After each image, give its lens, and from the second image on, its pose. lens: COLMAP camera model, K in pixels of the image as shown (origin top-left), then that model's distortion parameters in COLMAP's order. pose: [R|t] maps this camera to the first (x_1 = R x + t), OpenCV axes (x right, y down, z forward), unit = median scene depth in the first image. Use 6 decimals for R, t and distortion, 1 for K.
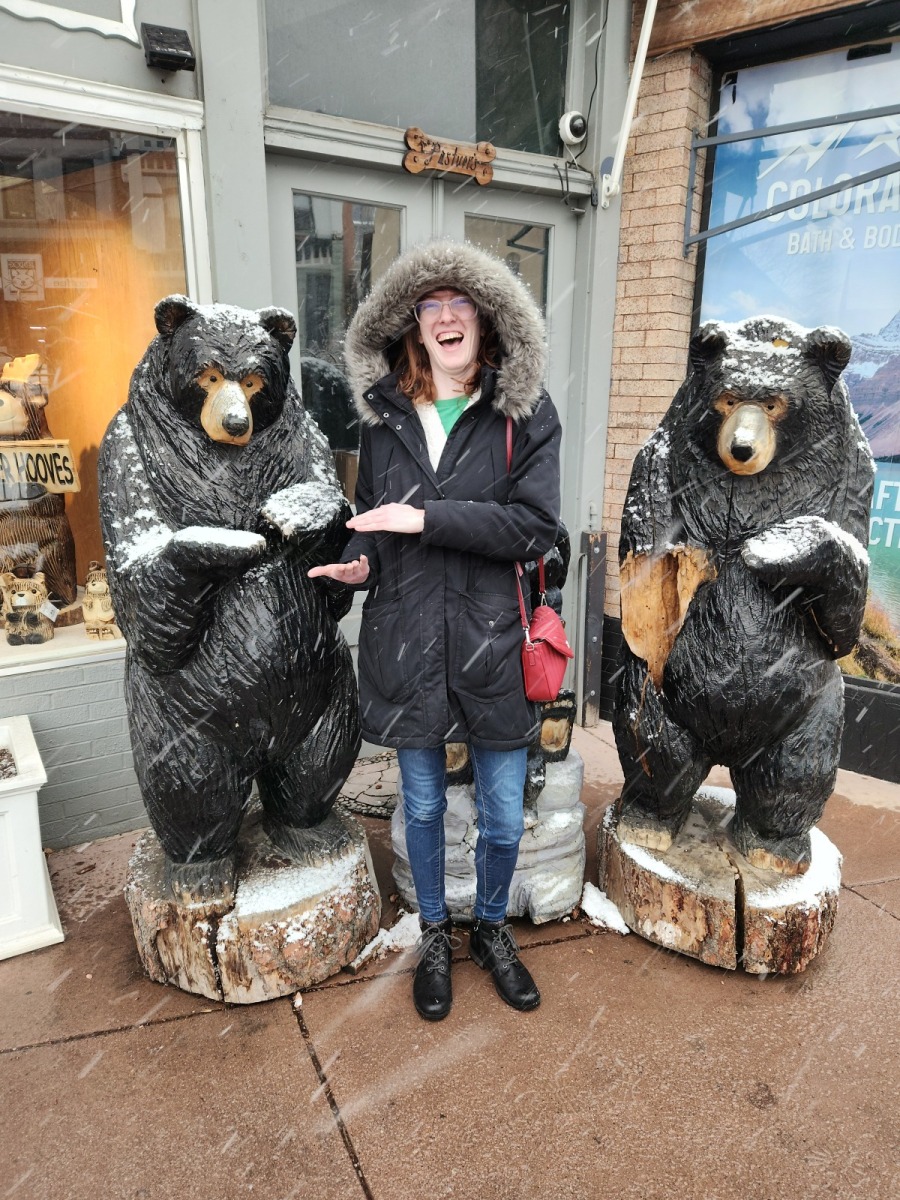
lens RADIAL K [[810.8, 0, 450.0], [0, 810.8, 600.0], [0, 0, 1]] dist [0.097444, -0.081959]
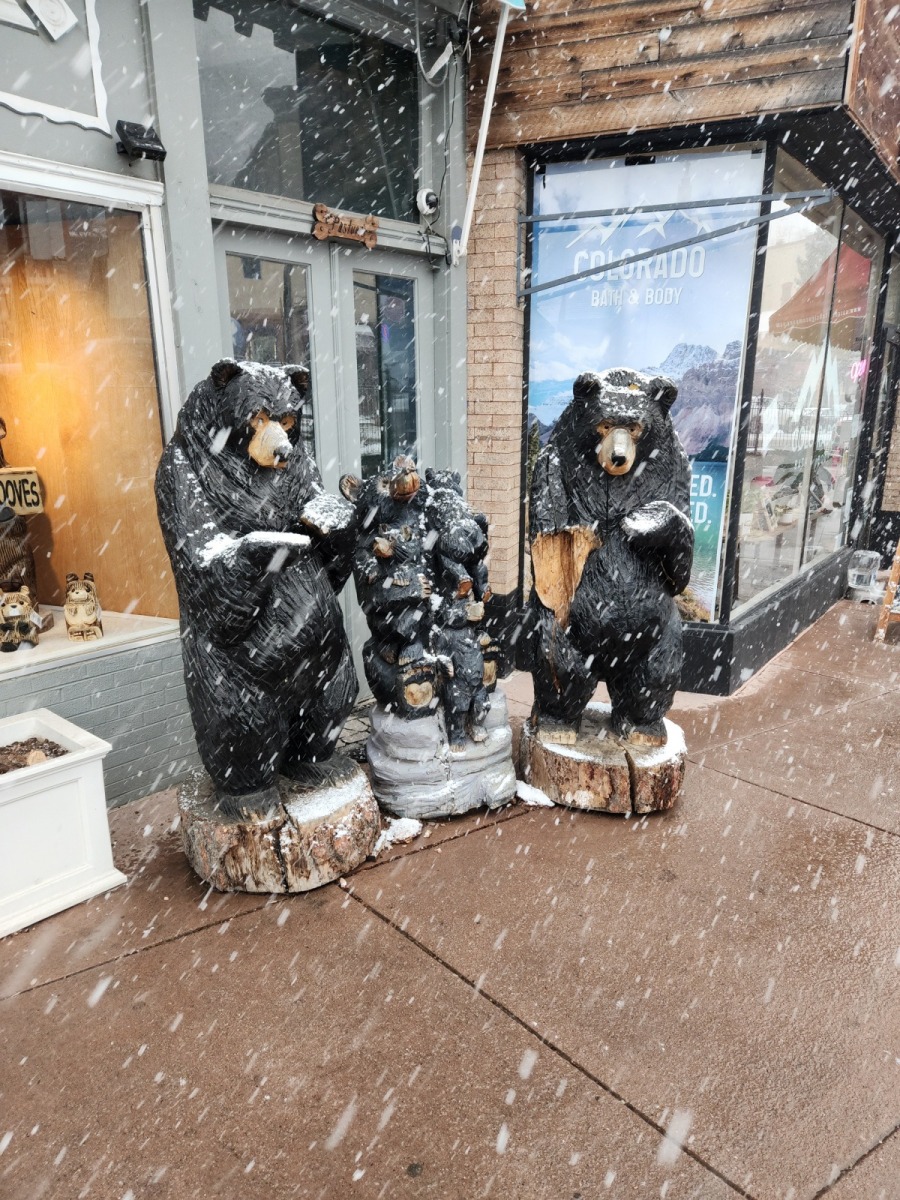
lens RADIAL K [[795.0, 0, 450.0], [0, 795.0, 600.0], [0, 0, 1]] dist [0.104575, -0.082149]
pose [[0.960306, -0.084073, 0.265979, -0.304290], [0.083749, 0.996407, 0.012580, 0.026380], [-0.266081, 0.010195, 0.963897, -0.282860]]
